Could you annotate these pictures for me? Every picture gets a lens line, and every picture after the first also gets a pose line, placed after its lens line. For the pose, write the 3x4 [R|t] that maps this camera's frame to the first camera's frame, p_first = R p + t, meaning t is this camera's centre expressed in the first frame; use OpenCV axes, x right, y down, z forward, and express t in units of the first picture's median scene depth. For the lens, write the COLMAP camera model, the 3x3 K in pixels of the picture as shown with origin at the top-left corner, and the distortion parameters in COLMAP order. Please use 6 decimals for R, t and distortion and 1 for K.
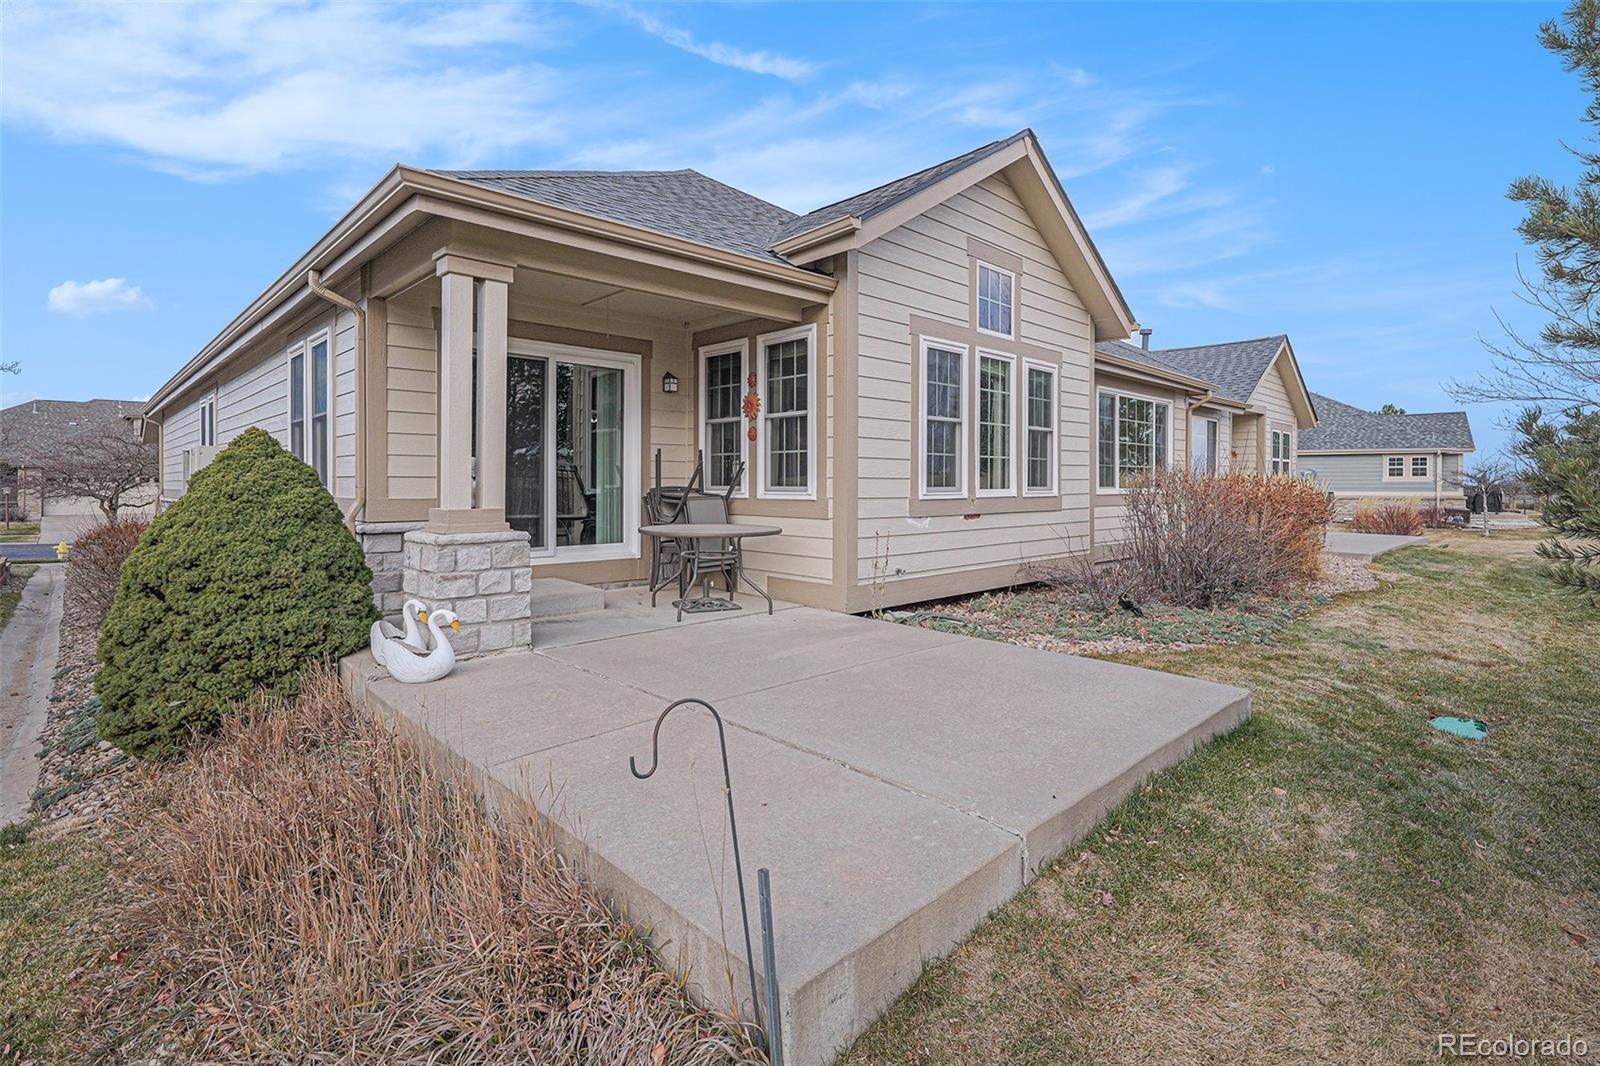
lens RADIAL K [[749.8, 0, 799.9], [0, 749.8, 476.1], [0, 0, 1]] dist [0.001148, 0.000092]
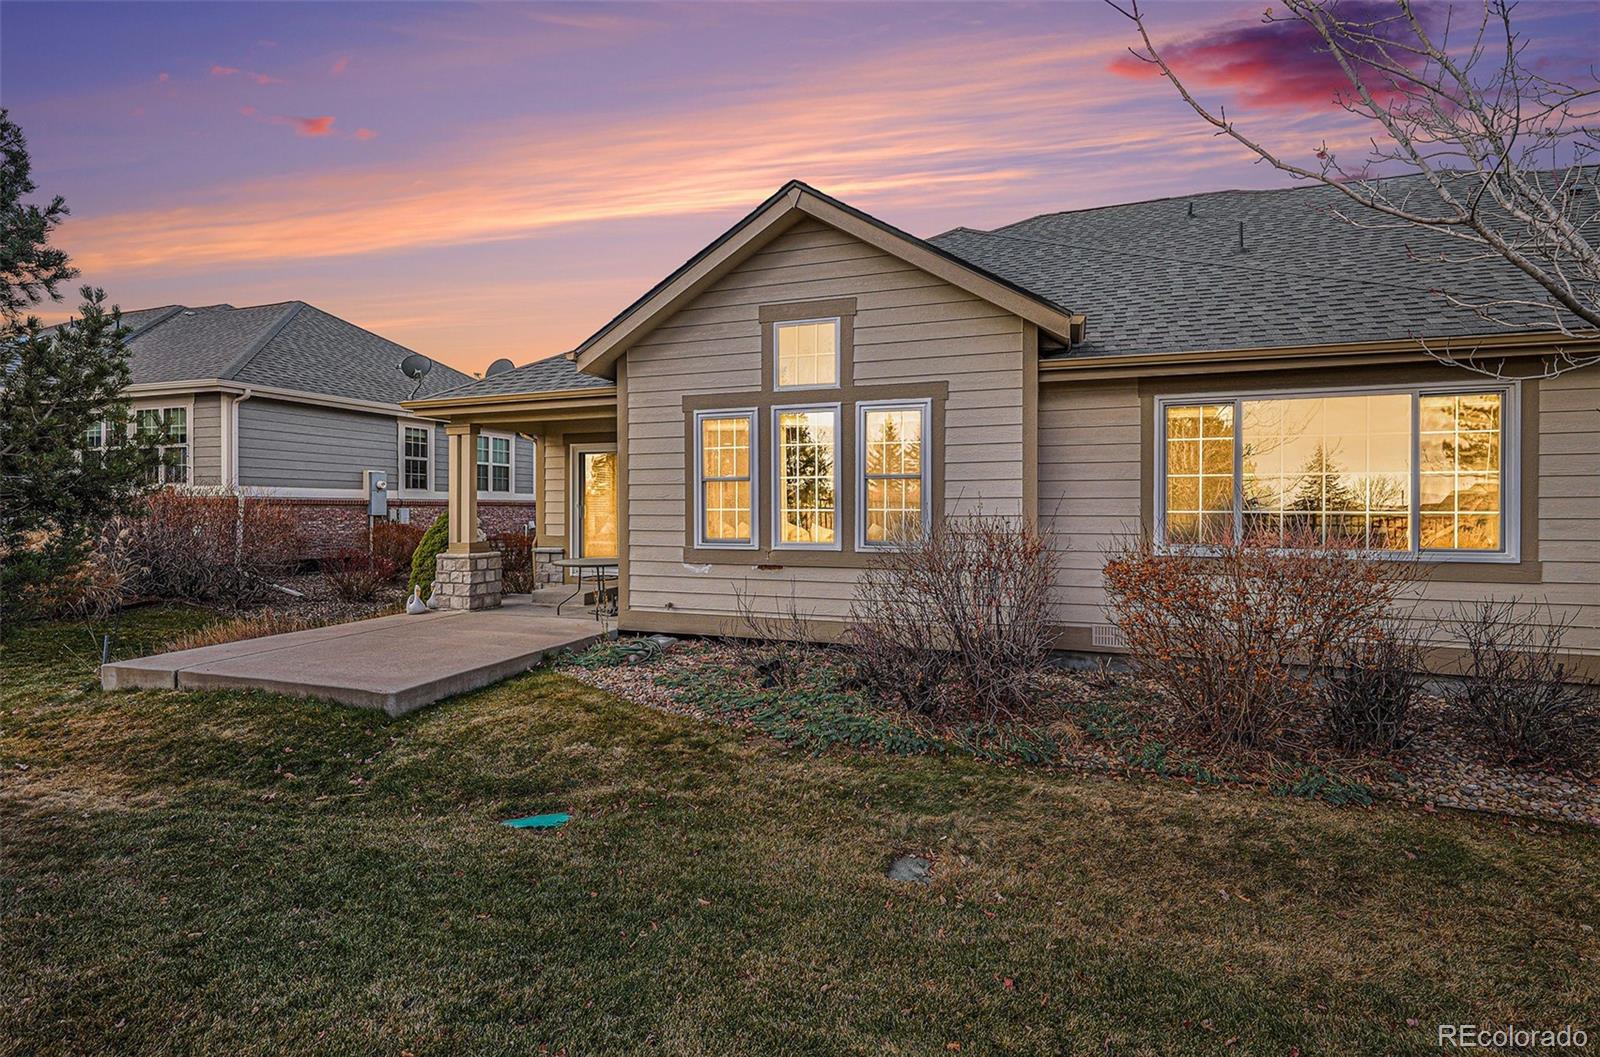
lens RADIAL K [[741.1, 0, 800.0], [0, 741.1, 528.5], [0, 0, 1]] dist [0.004513, -0.000228]
pose [[0.461867, 0.006981, -0.886922, 1.194342], [-0.000874, 0.999972, 0.007416, -0.008972], [0.886949, -0.002650, 0.461860, 0.563231]]
